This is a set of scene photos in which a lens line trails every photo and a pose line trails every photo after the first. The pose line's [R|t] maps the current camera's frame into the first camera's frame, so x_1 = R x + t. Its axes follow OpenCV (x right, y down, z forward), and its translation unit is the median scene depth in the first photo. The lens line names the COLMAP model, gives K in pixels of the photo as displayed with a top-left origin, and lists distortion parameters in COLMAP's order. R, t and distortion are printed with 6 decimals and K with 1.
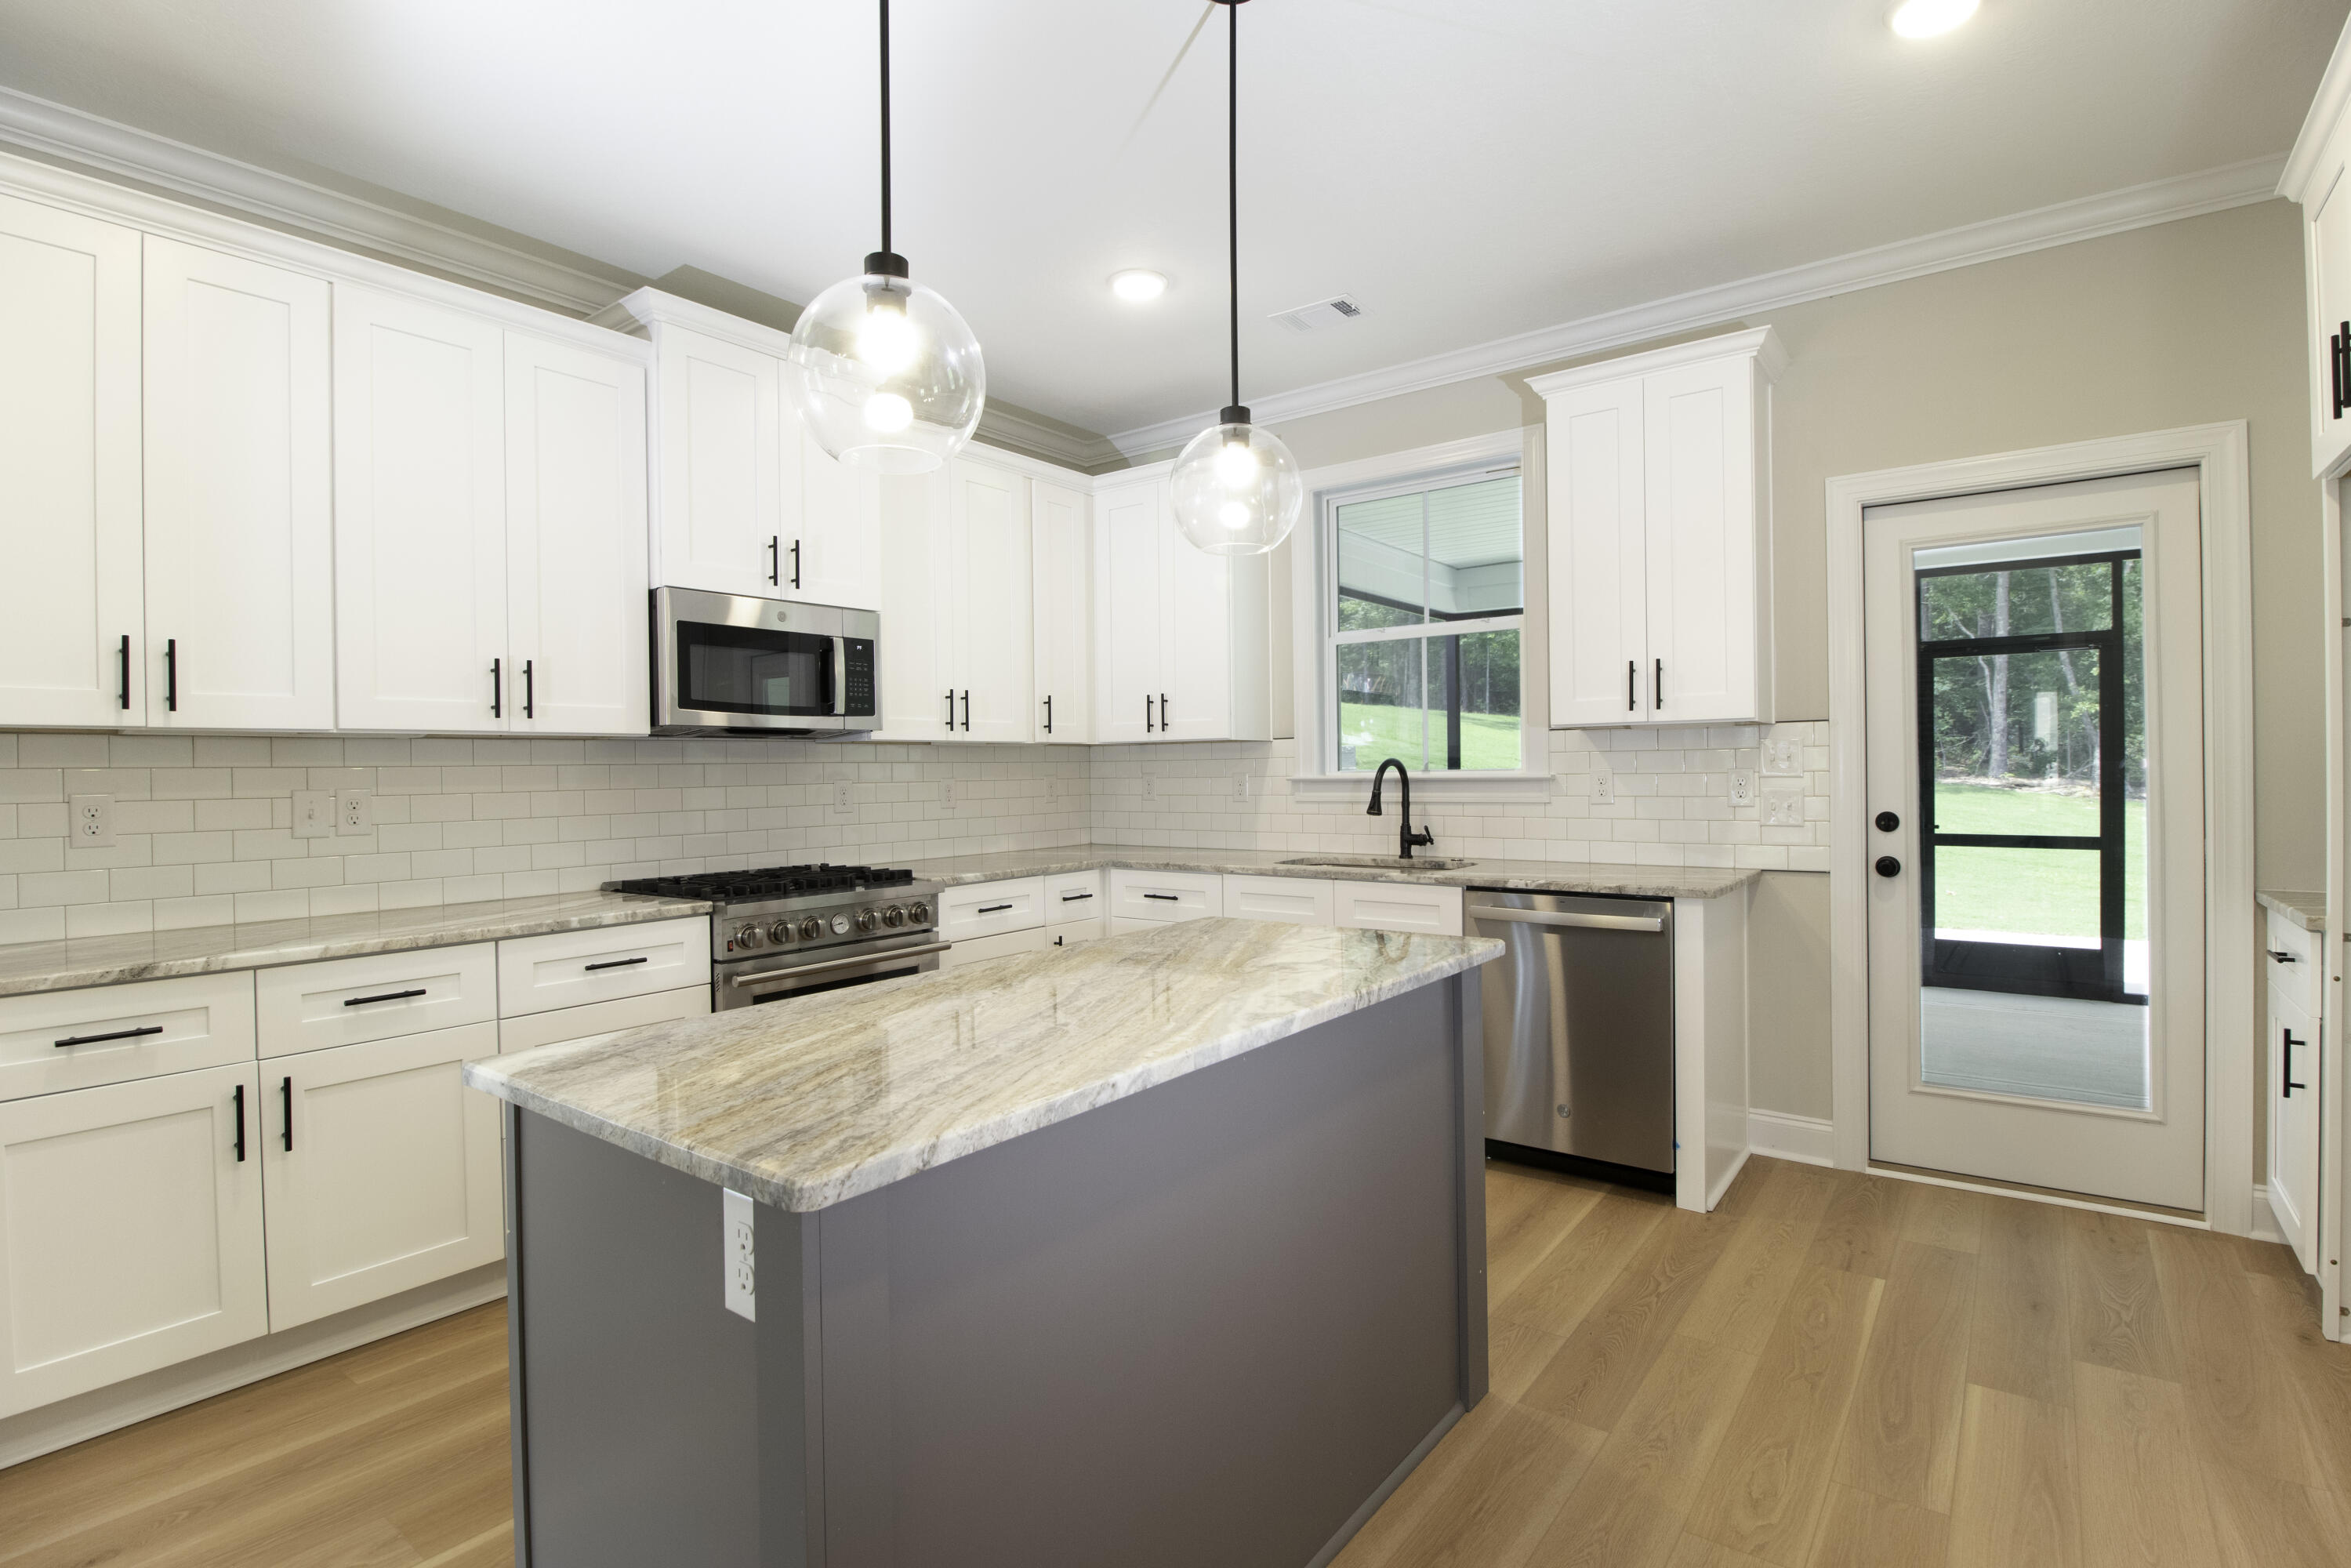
lens RADIAL K [[1126.9, 0, 1201.2], [0, 1126.9, 781.6], [0, 0, 1]] dist [-0.005149, -0.003681]
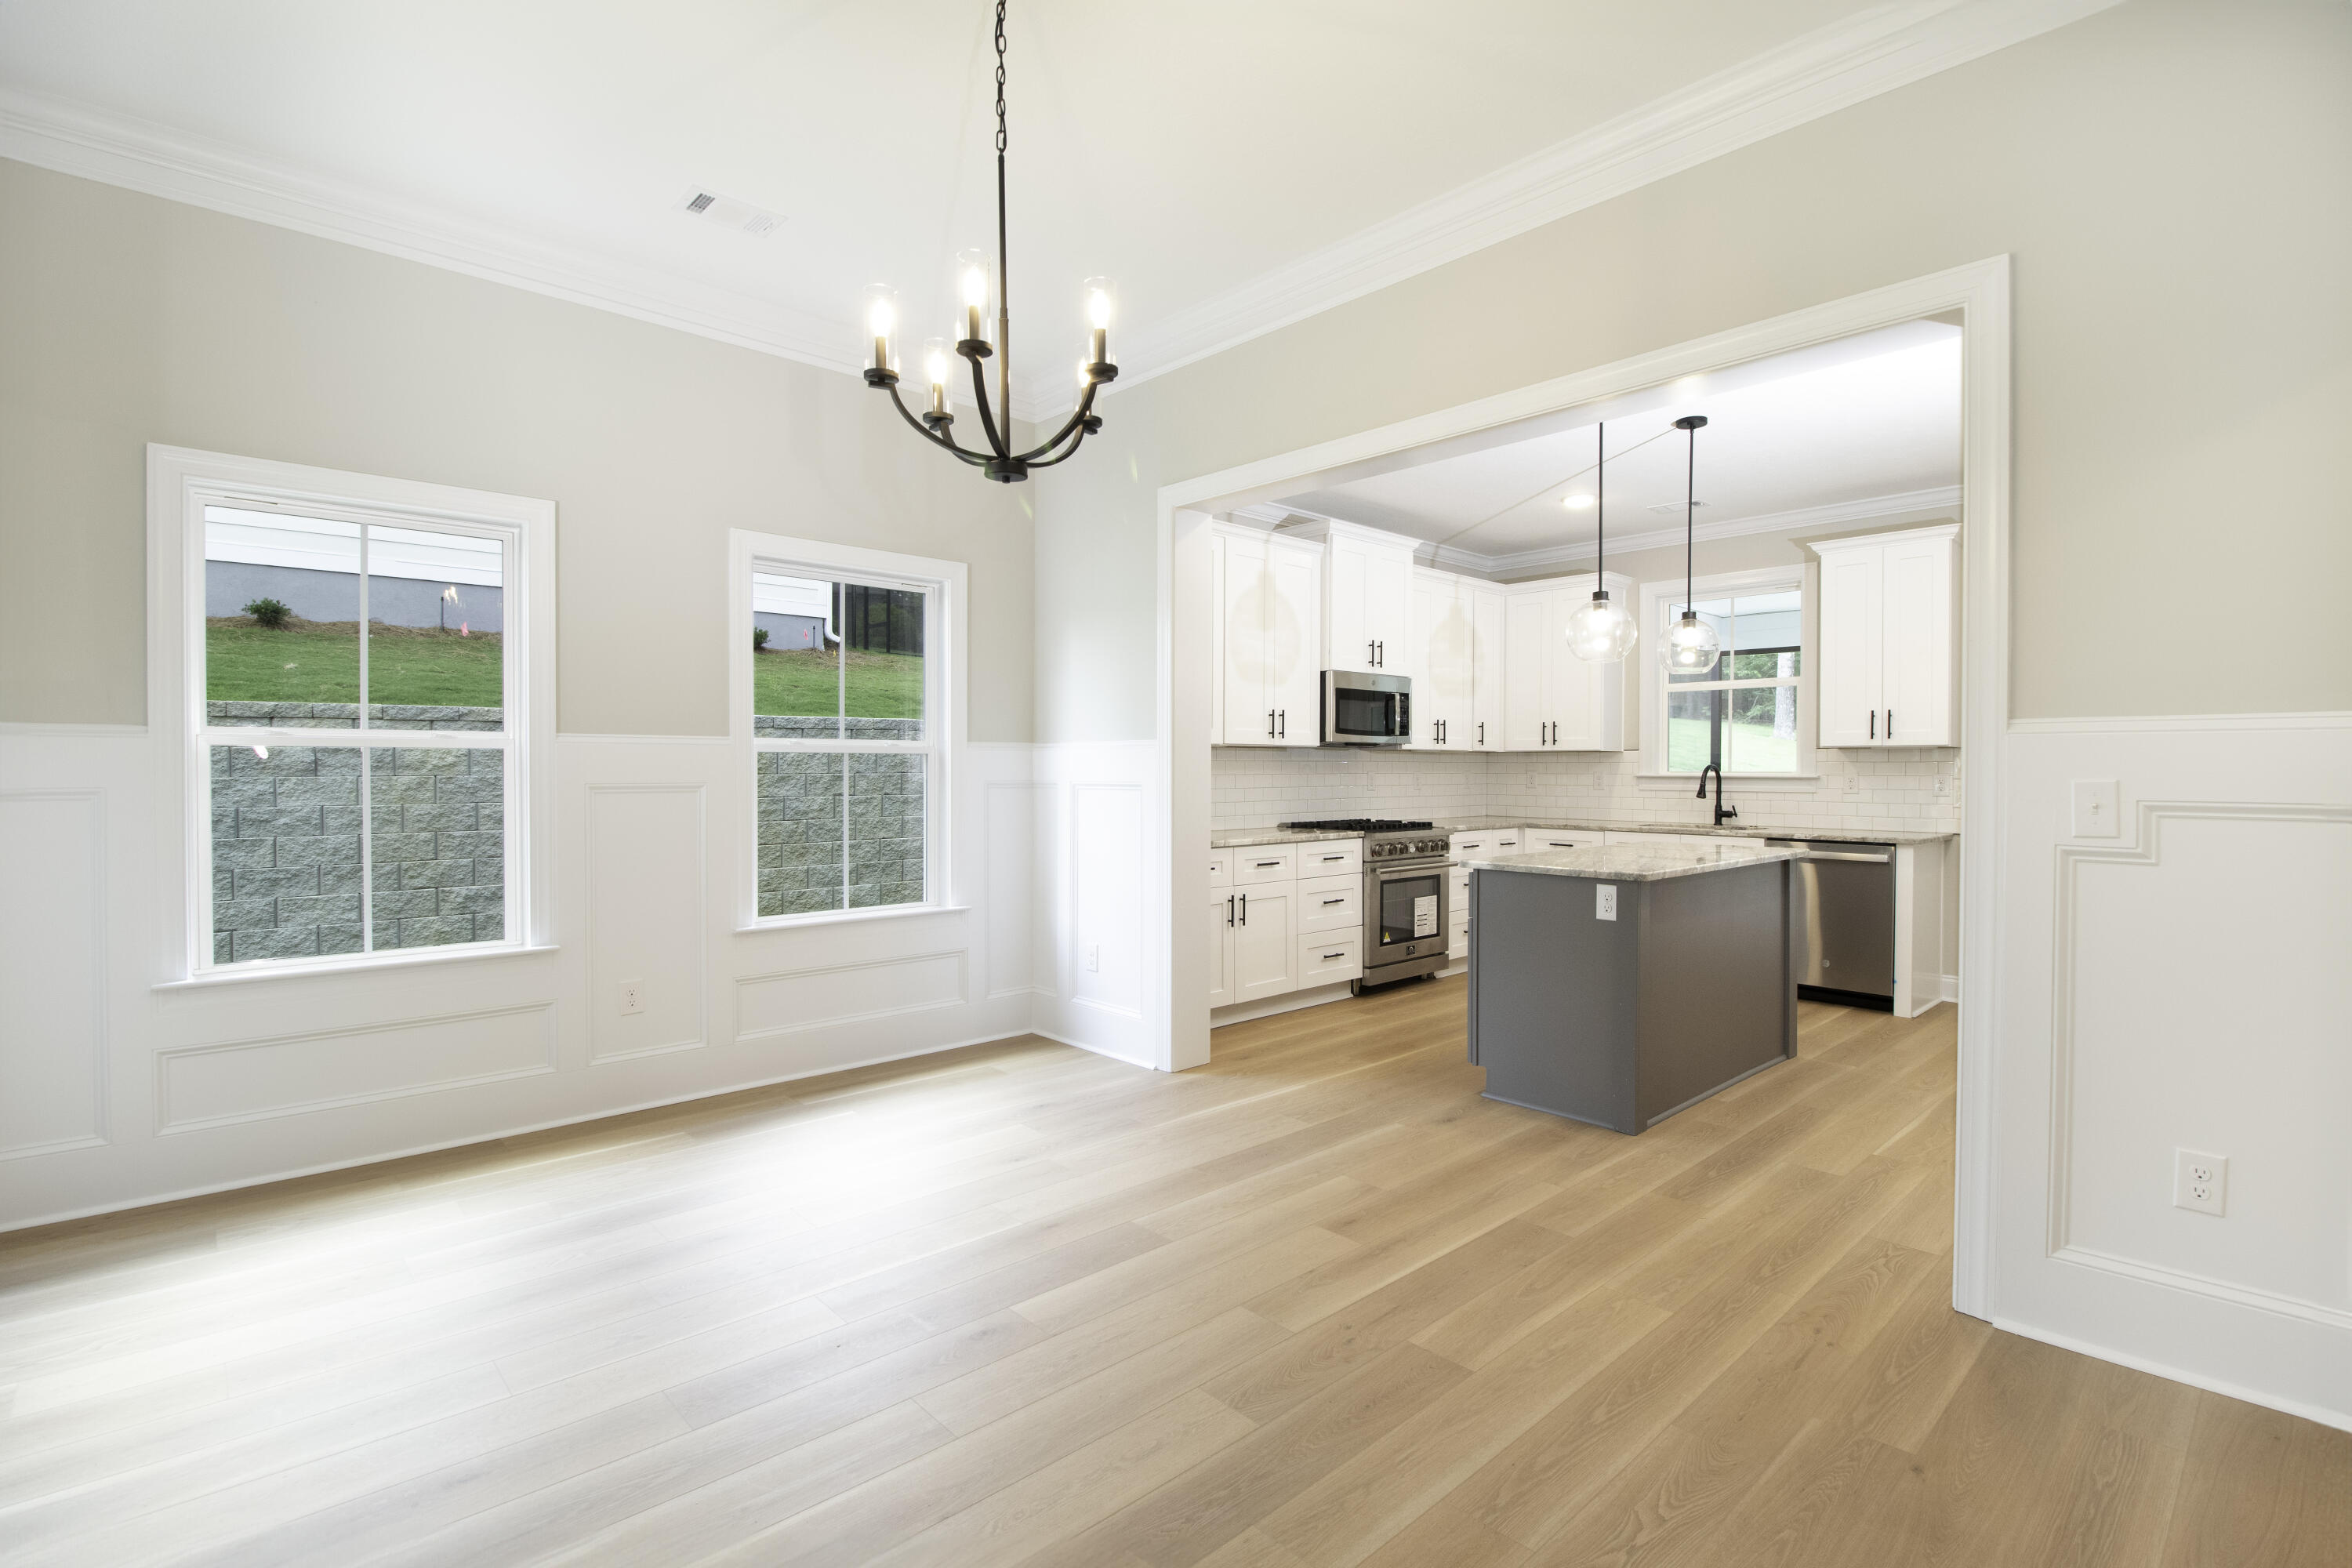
lens RADIAL K [[1127.4, 0, 1186.8], [0, 1127.4, 781.8], [0, 0, 1]] dist [-0.005149, -0.003681]
pose [[0.984269, 0.018376, -0.175718, -0.344442], [-0.017974, 0.999831, 0.003879, 0.014712], [0.175760, -0.000660, 0.984433, -0.873768]]
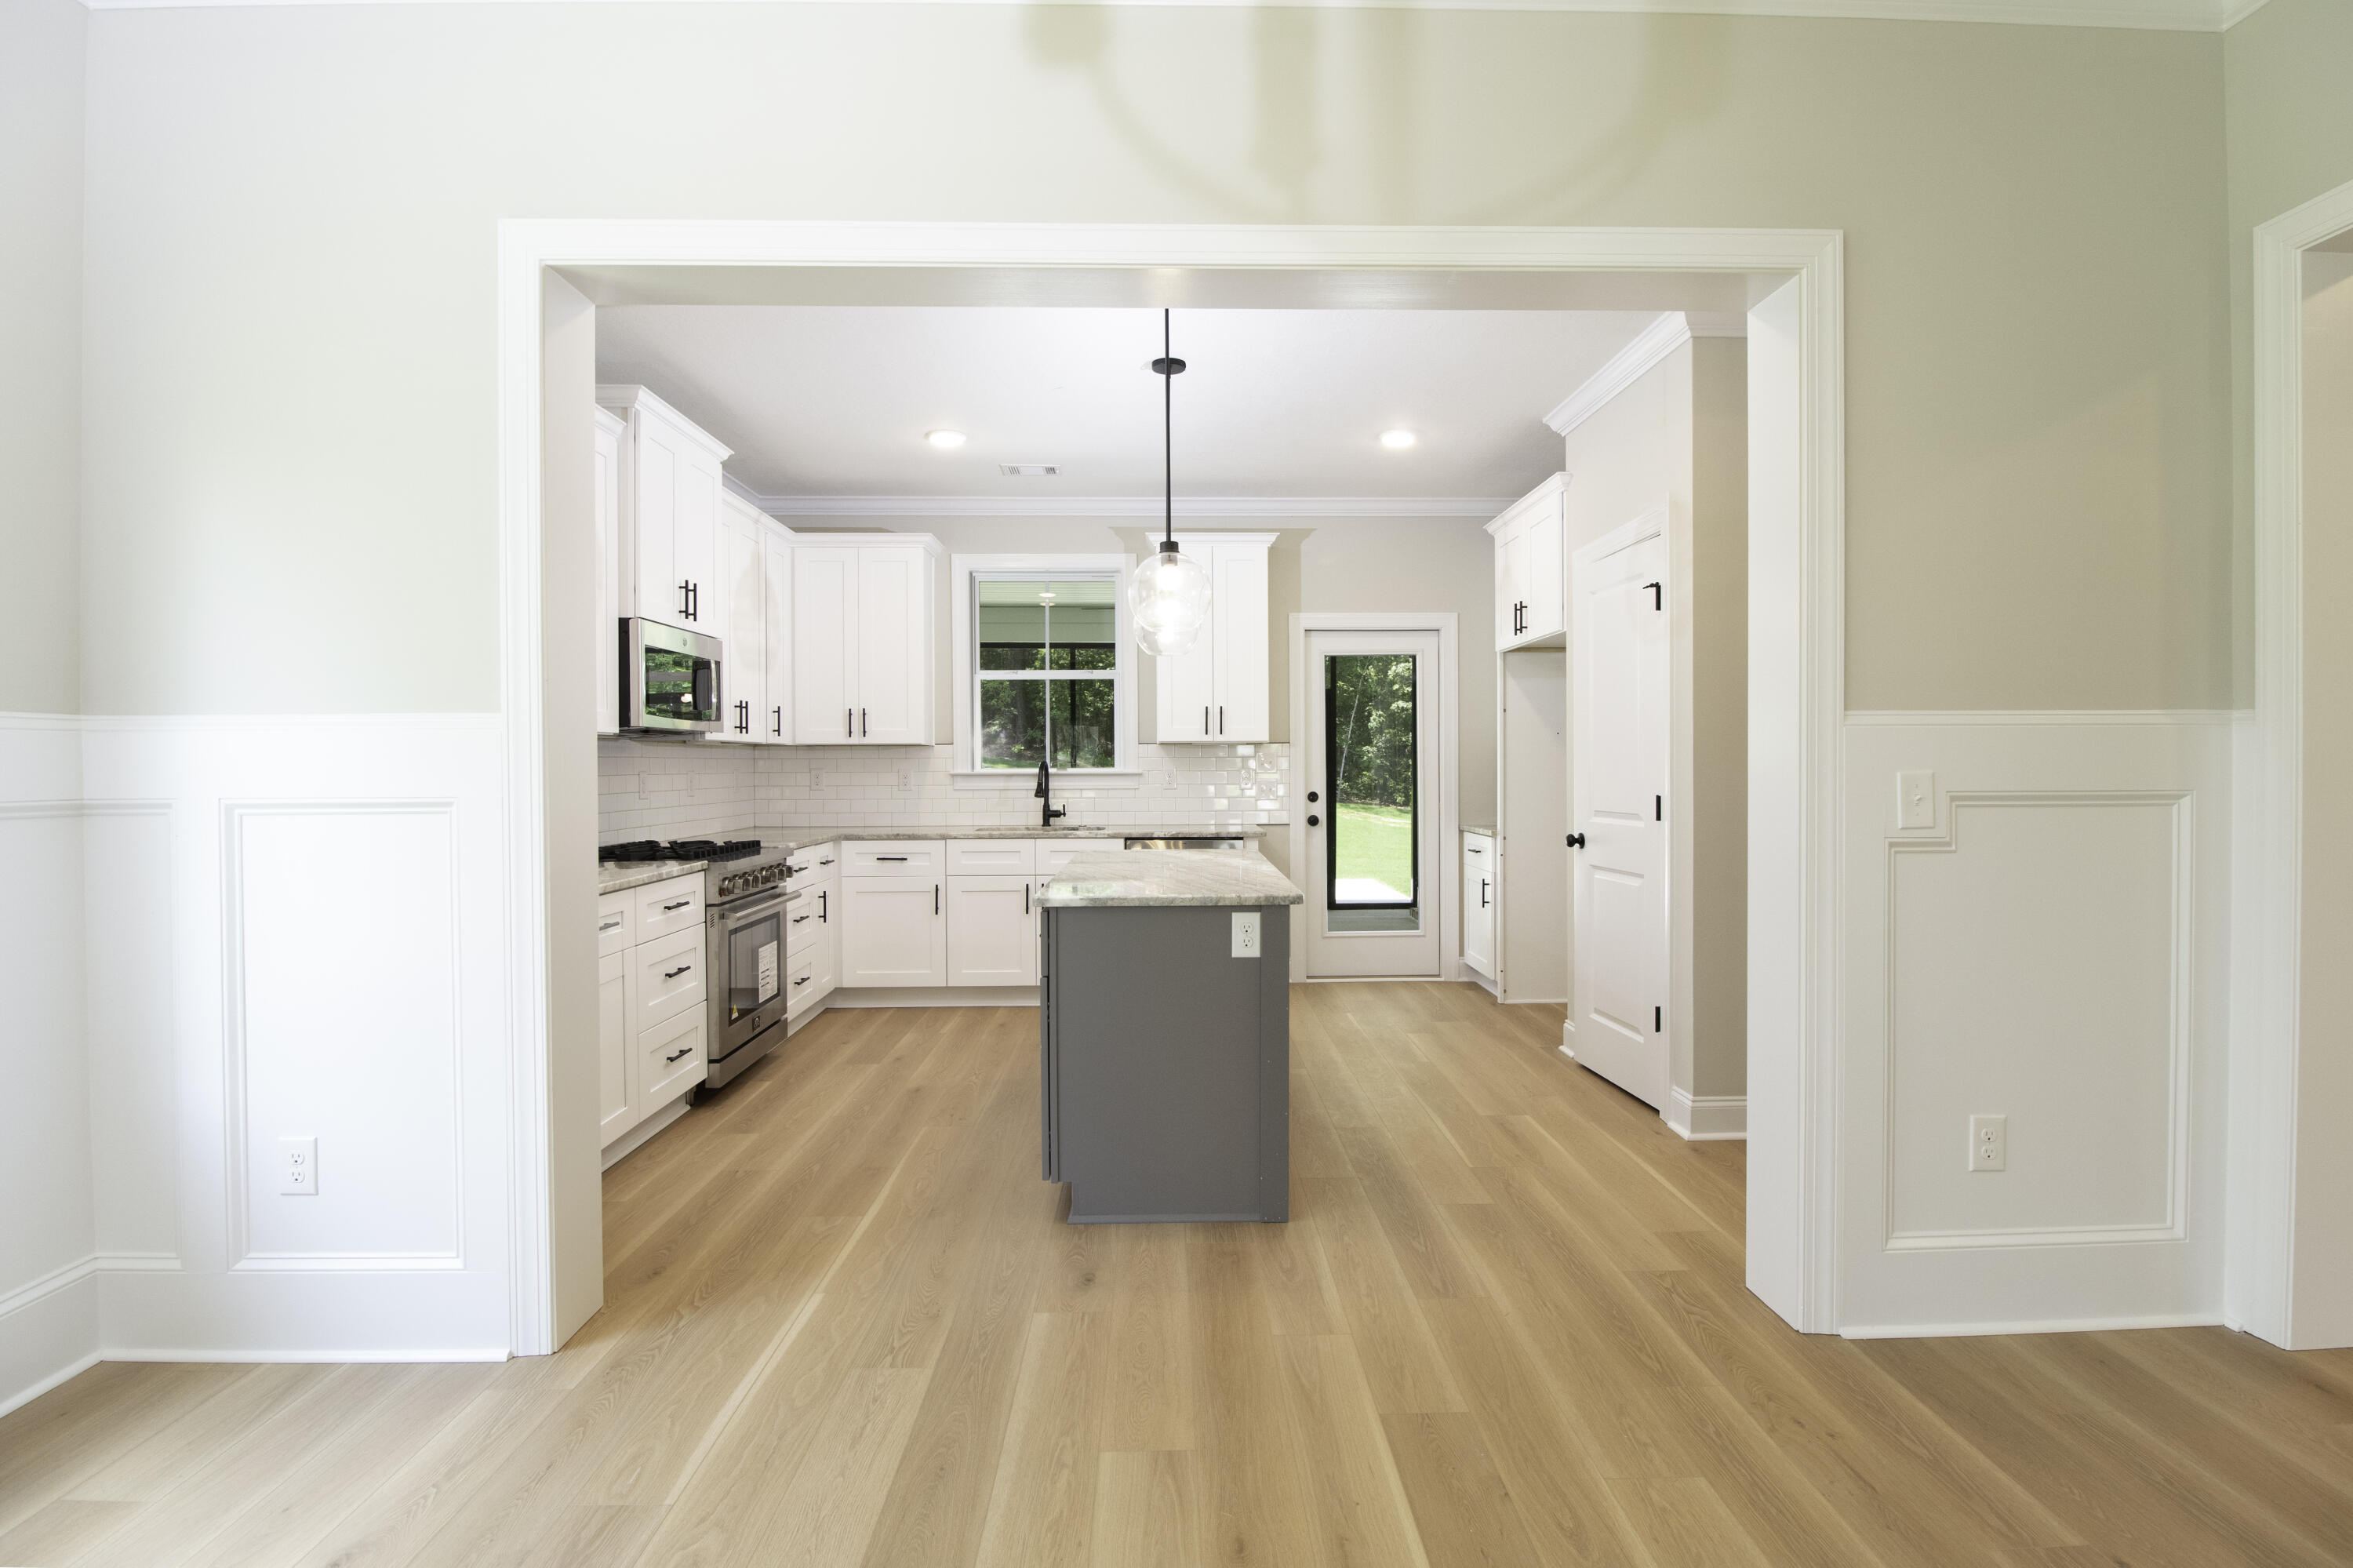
lens RADIAL K [[1127.9, 0, 1211.8], [0, 1127.9, 778.0], [0, 0, 1]] dist [-0.005149, -0.003681]
pose [[0.778630, 0.003152, 0.627476, -0.704347], [0.000516, 0.999984, -0.005664, 0.014088], [-0.627484, 0.004734, 0.778615, -0.364763]]
